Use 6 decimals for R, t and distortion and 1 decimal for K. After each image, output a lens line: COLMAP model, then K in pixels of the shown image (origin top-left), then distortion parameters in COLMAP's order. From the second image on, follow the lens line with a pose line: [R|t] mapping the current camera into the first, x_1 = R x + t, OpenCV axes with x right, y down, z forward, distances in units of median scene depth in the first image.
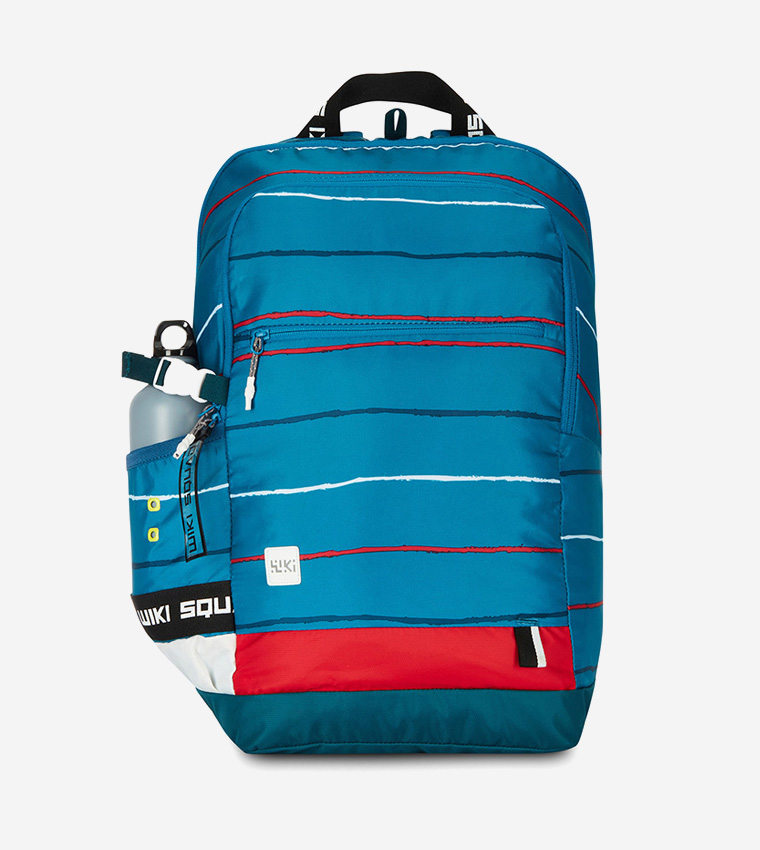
lens RADIAL K [[3483.1, 0, 380.0], [0, 3483.1, 425.0], [0, 0, 1]] dist [-0.050768, -2.698629]
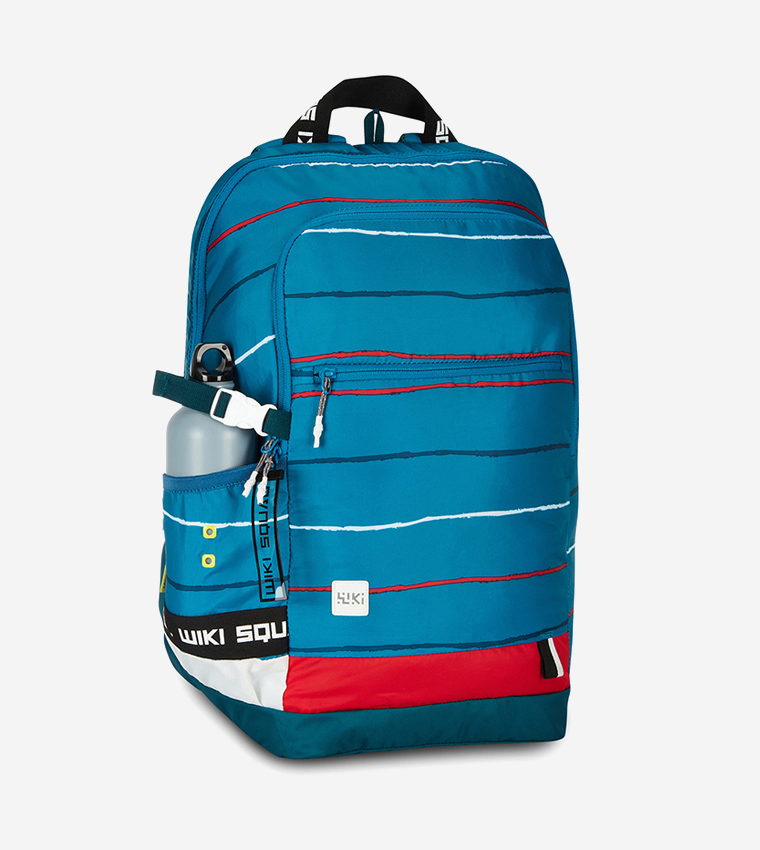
lens RADIAL K [[3483.1, 0, 380.0], [0, 3483.1, 425.0], [0, 0, 1]] dist [-0.050768, -2.698629]
pose [[0.895575, -0.027109, 0.444083, -0.476946], [-0.068151, 0.978003, 0.197141, -0.214640], [-0.439659, -0.206820, 0.874028, 0.088082]]
